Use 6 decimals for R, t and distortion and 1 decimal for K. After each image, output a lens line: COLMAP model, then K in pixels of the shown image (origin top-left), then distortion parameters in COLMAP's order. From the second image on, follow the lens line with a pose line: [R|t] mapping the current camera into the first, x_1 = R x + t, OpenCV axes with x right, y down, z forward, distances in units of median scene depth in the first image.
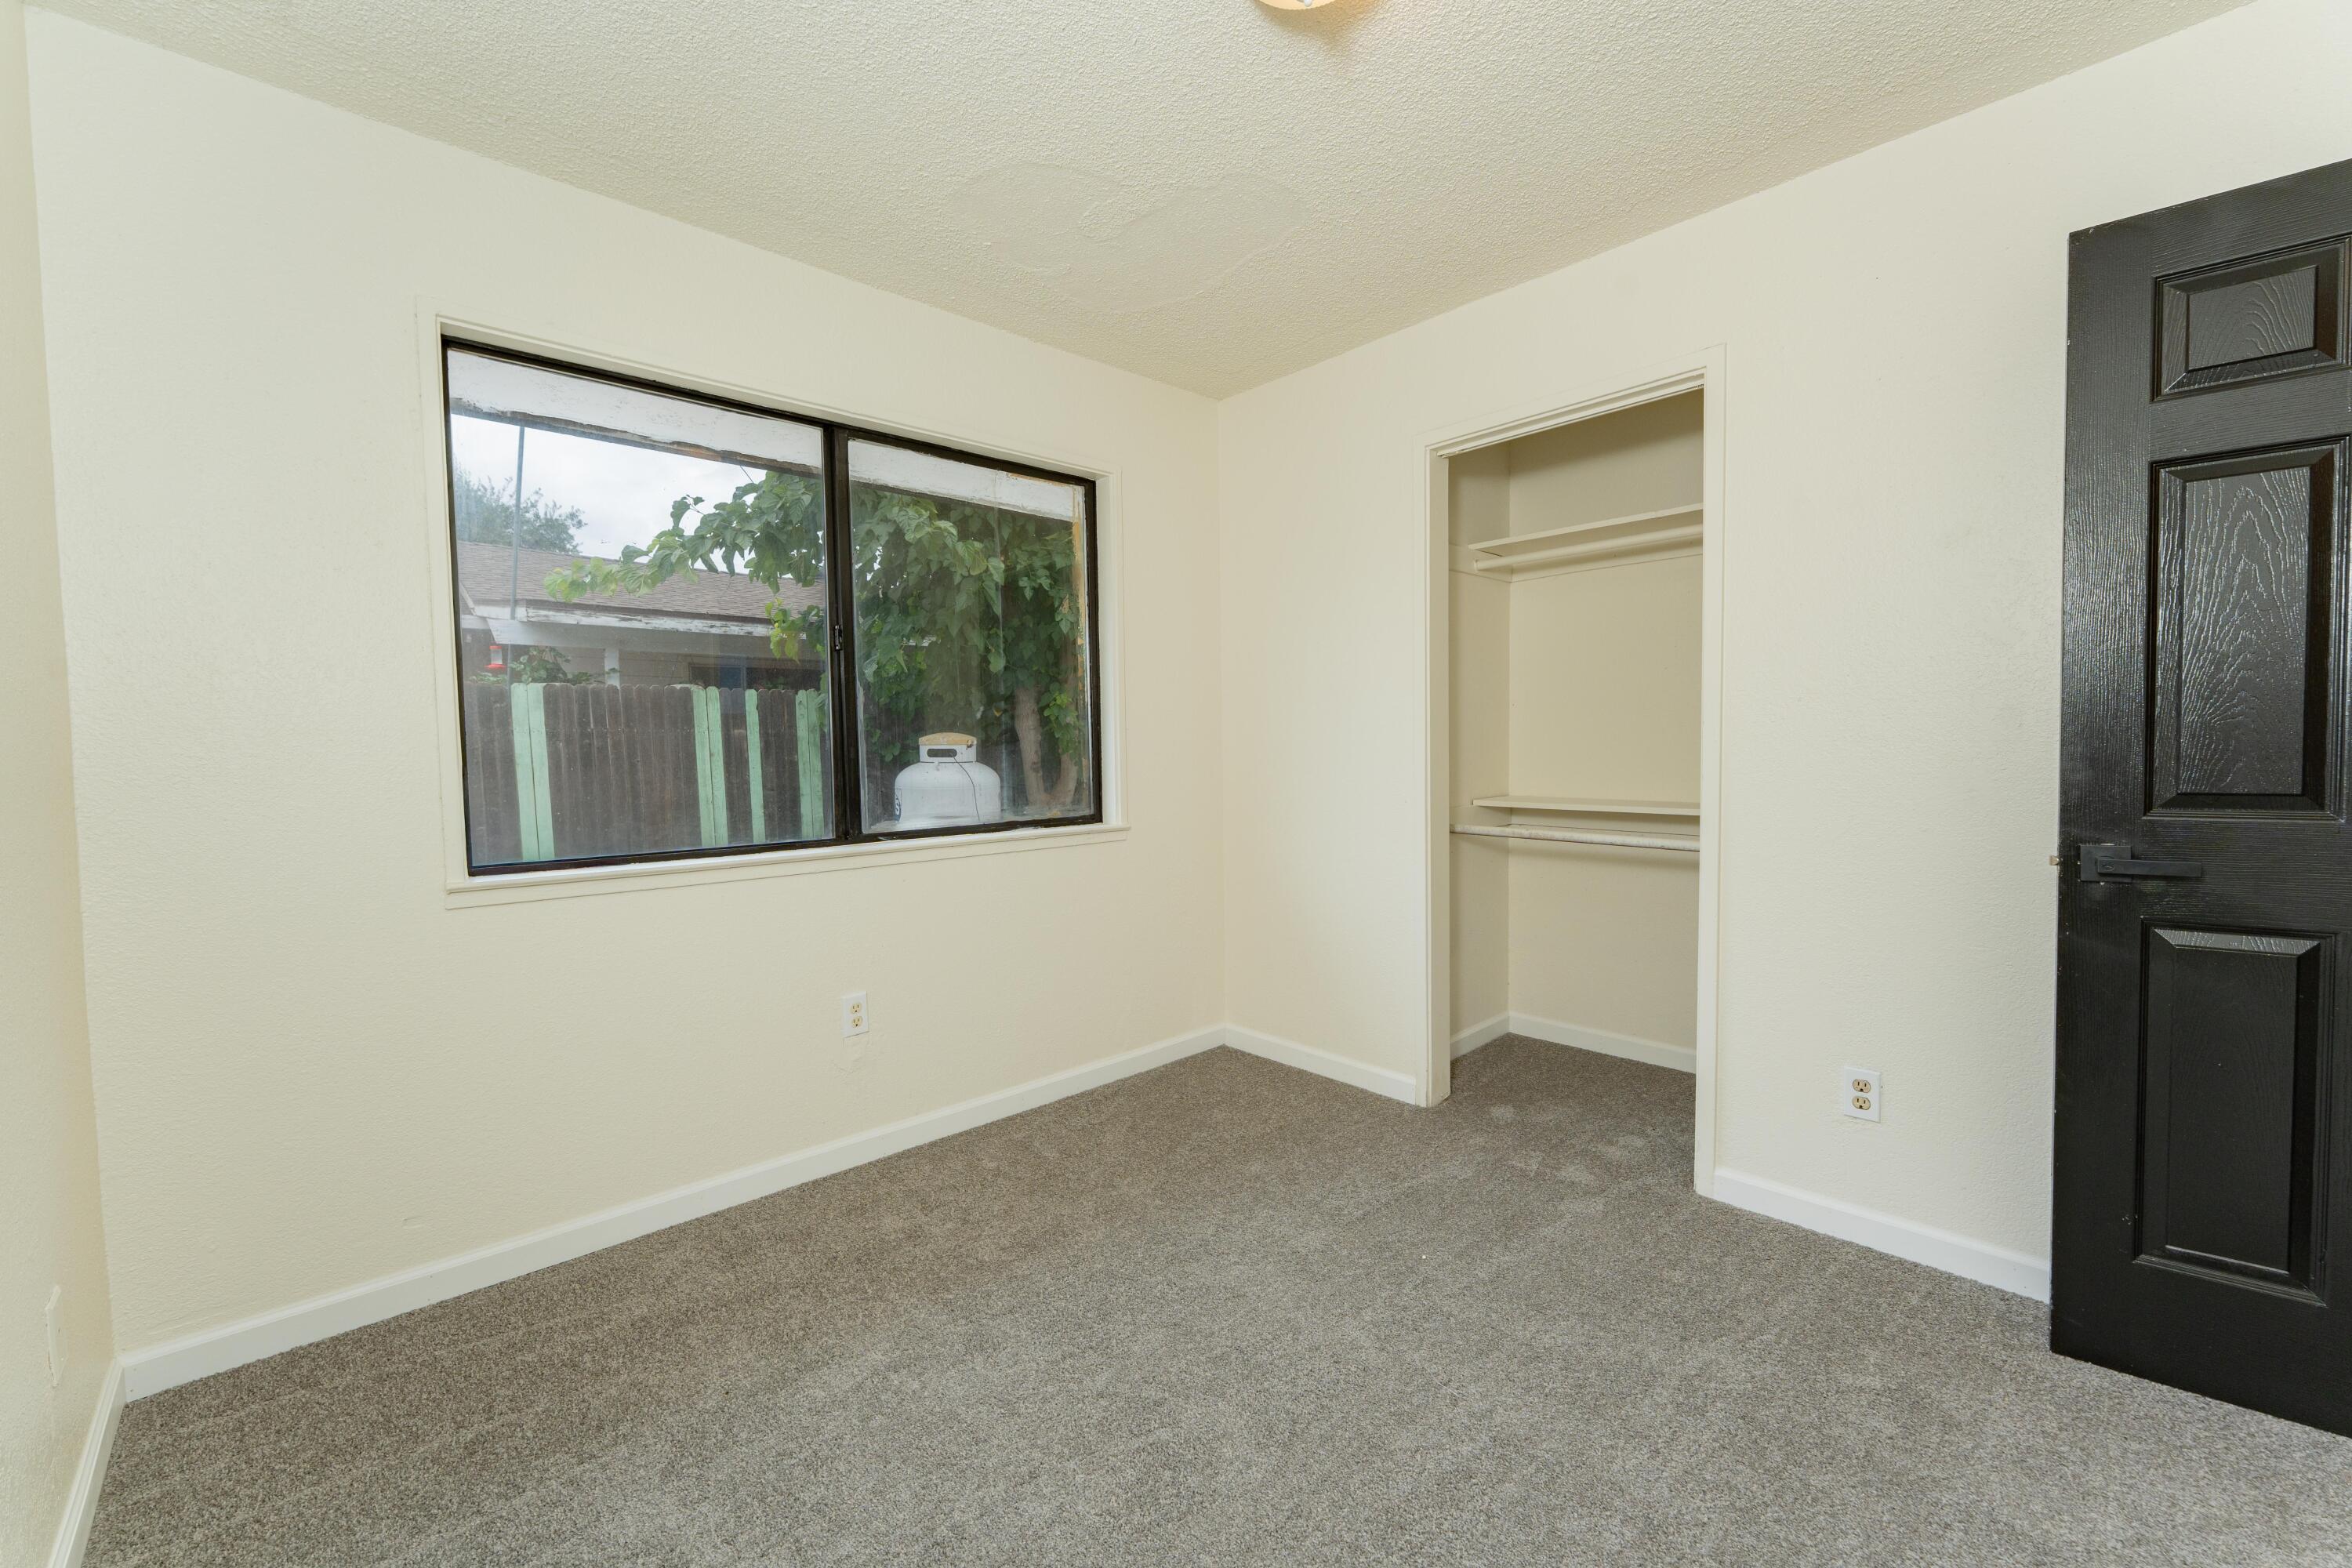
lens RADIAL K [[943.4, 0, 1170.7], [0, 943.4, 780.4], [0, 0, 1]] dist [0.000619, -0.000328]
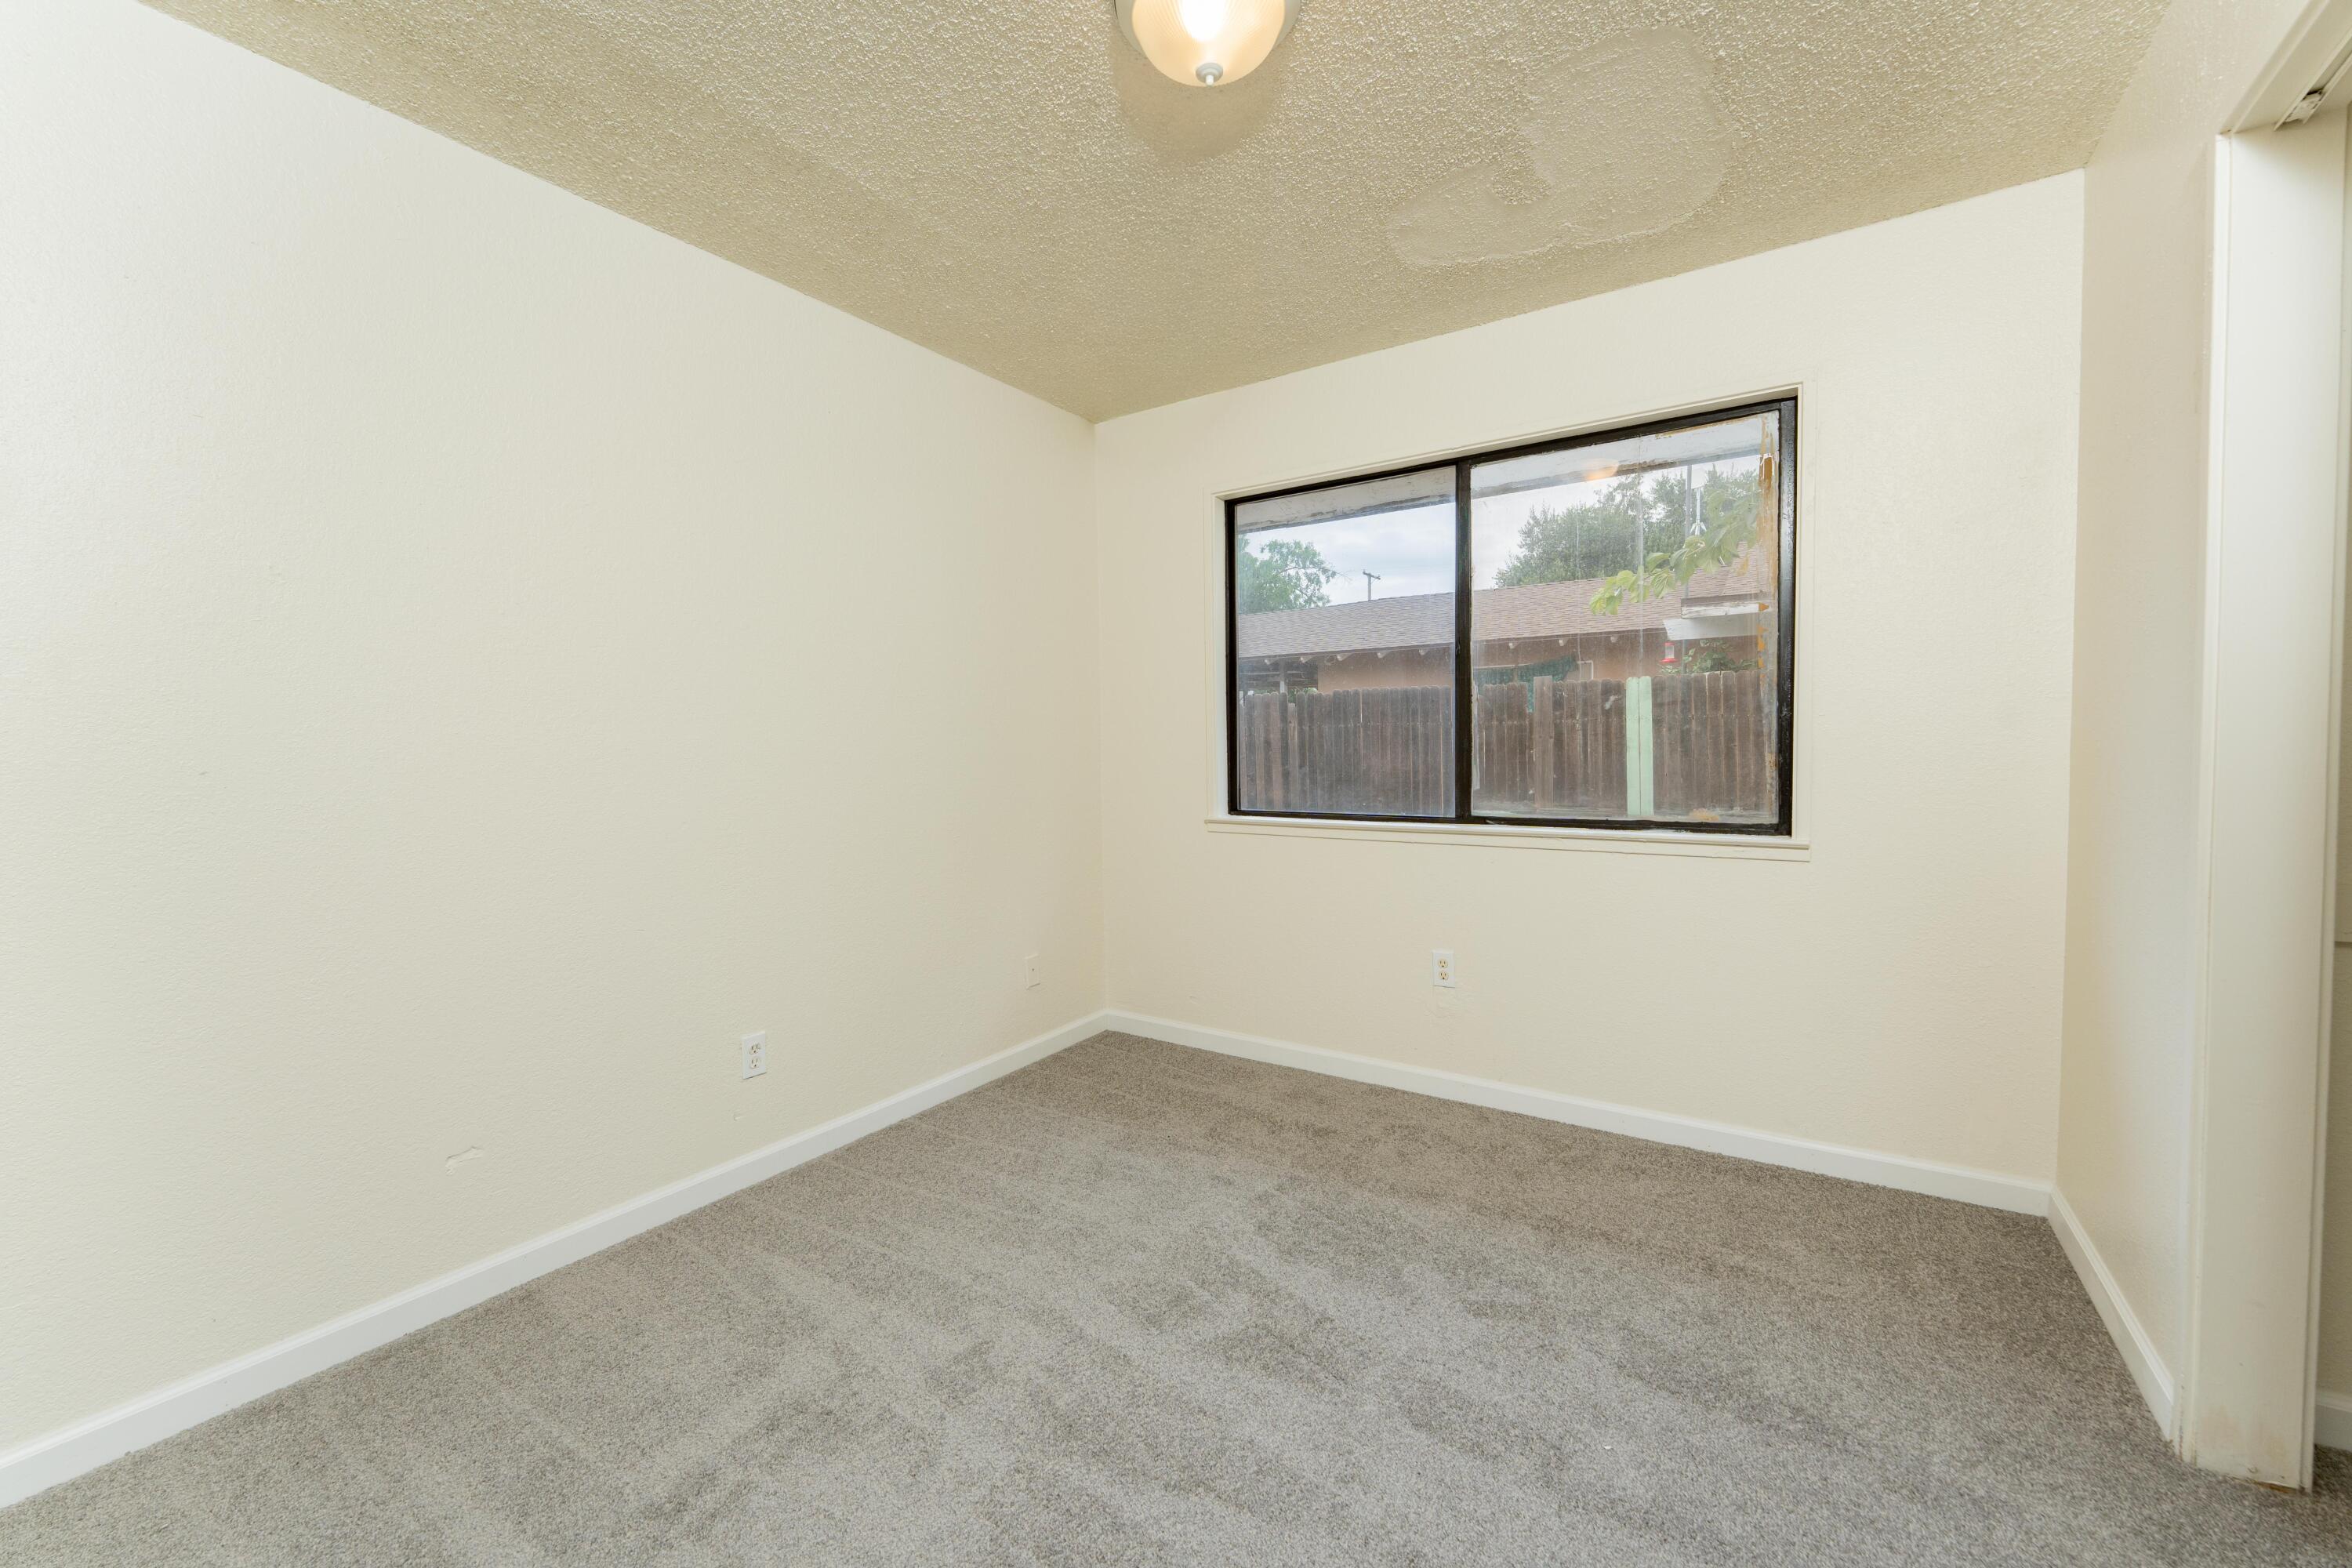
lens RADIAL K [[943.4, 0, 1170.7], [0, 943.4, 780.4], [0, 0, 1]] dist [0.000619, -0.000328]
pose [[0.226660, 0.050475, -0.972665, 0.634938], [-0.027921, 0.998583, 0.045314, -0.024698], [0.973574, 0.016887, 0.227749, 0.360432]]
